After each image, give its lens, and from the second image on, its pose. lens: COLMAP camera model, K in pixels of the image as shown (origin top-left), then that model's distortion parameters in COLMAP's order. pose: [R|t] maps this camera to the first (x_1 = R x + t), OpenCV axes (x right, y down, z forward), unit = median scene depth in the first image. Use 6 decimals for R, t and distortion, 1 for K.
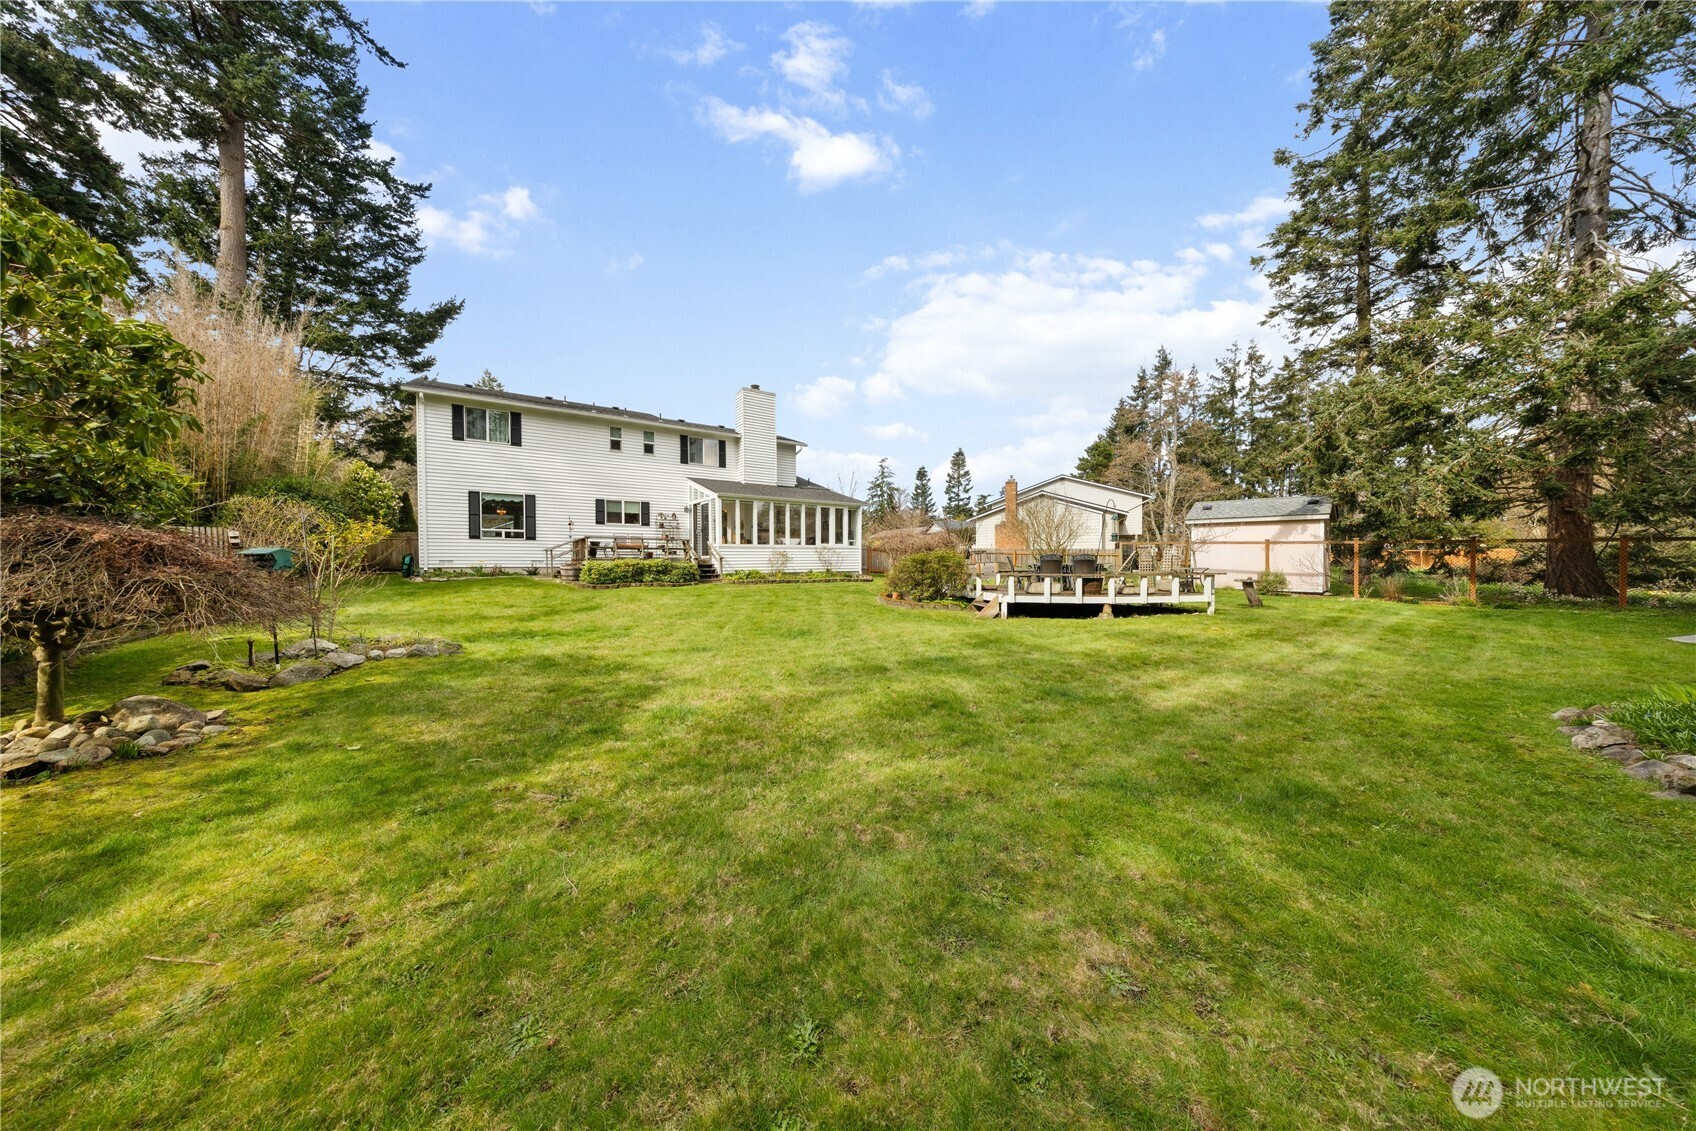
lens RADIAL K [[531.1, 0, 844.0], [0, 531.1, 561.8], [0, 0, 1]] dist [0.002297, 0.000033]
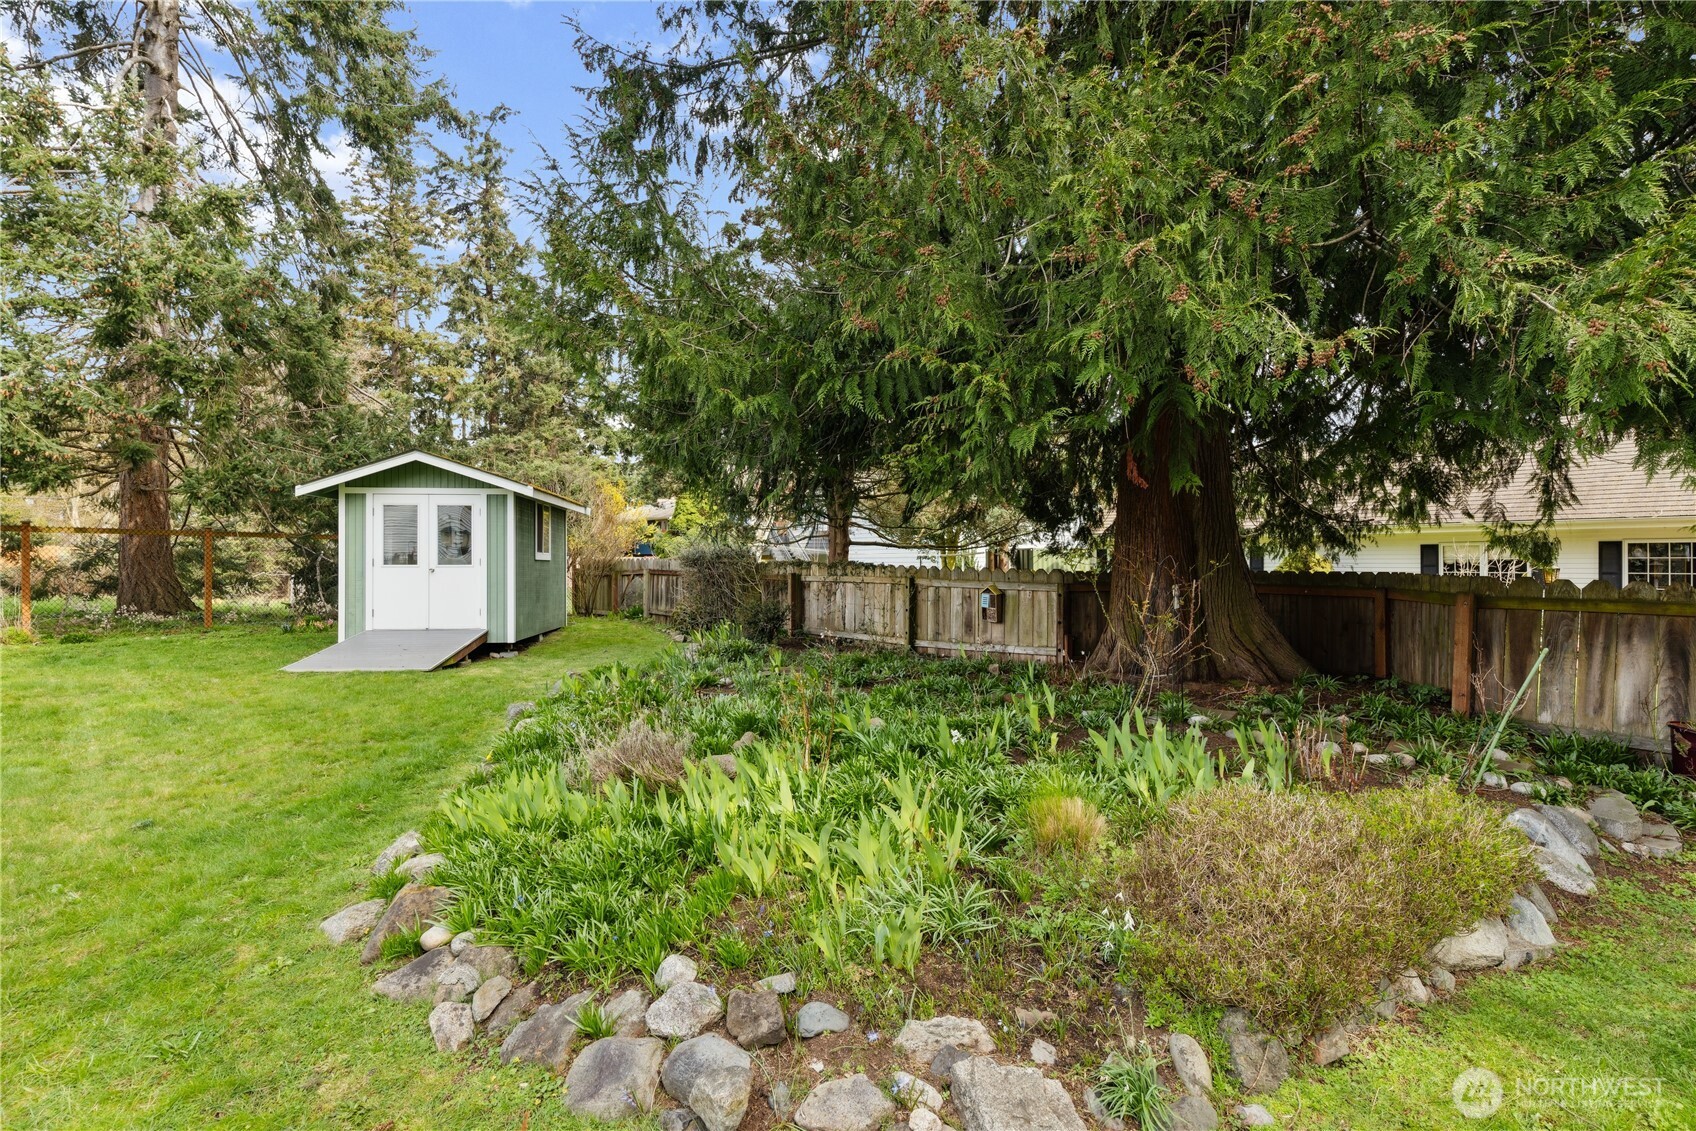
lens RADIAL K [[845.3, 0, 843.0], [0, 845.3, 569.8], [0, 0, 1]] dist [0.000801, -0.000485]
pose [[-0.087858, -0.009379, 0.996089, 0.255720], [0.003248, 0.999948, 0.009701, -0.000391], [-0.996128, 0.004087, -0.087823, 0.263639]]
